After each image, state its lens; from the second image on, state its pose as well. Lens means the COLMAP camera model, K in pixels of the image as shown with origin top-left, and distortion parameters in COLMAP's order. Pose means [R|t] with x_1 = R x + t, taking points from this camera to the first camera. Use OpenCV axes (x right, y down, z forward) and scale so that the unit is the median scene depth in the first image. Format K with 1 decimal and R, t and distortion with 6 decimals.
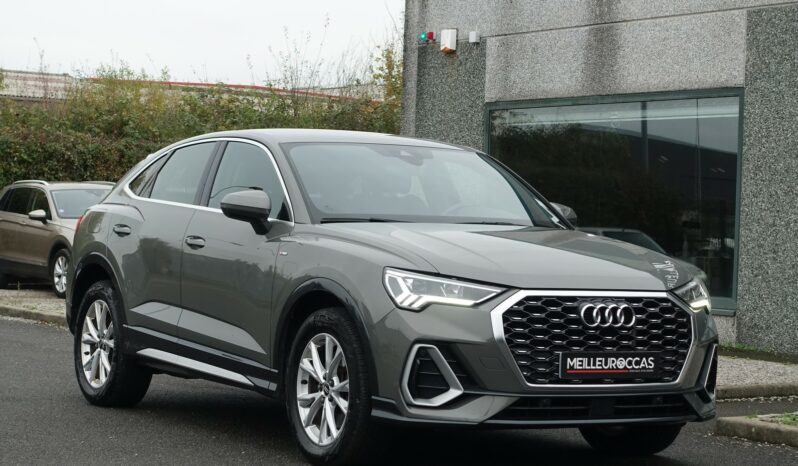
lens RADIAL K [[2039.0, 0, 399.0], [0, 2039.0, 233.0], [0, 0, 1]] dist [-0.063985, 0.070038]
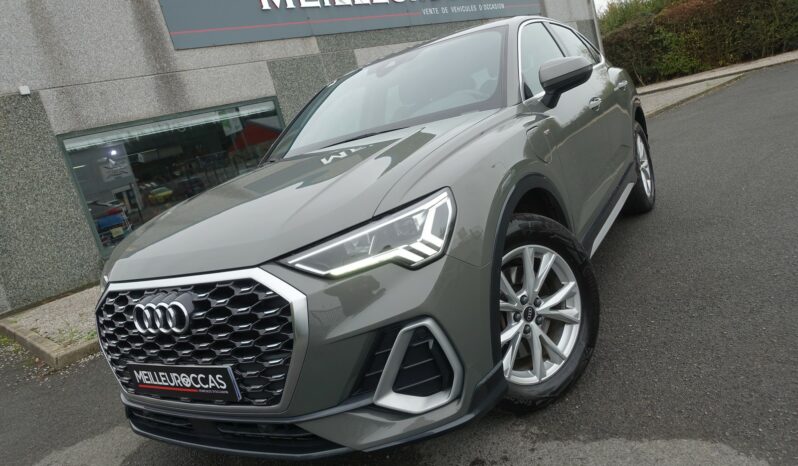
lens RADIAL K [[545.8, 0, 399.0], [0, 545.8, 233.0], [0, 0, 1]] dist [-0.004518, 0.003287]
pose [[0.444657, 0.024213, -0.895374, 0.316535], [0.261110, 0.952713, 0.155435, 0.003694], [0.856797, -0.302907, 0.417308, 1.004619]]
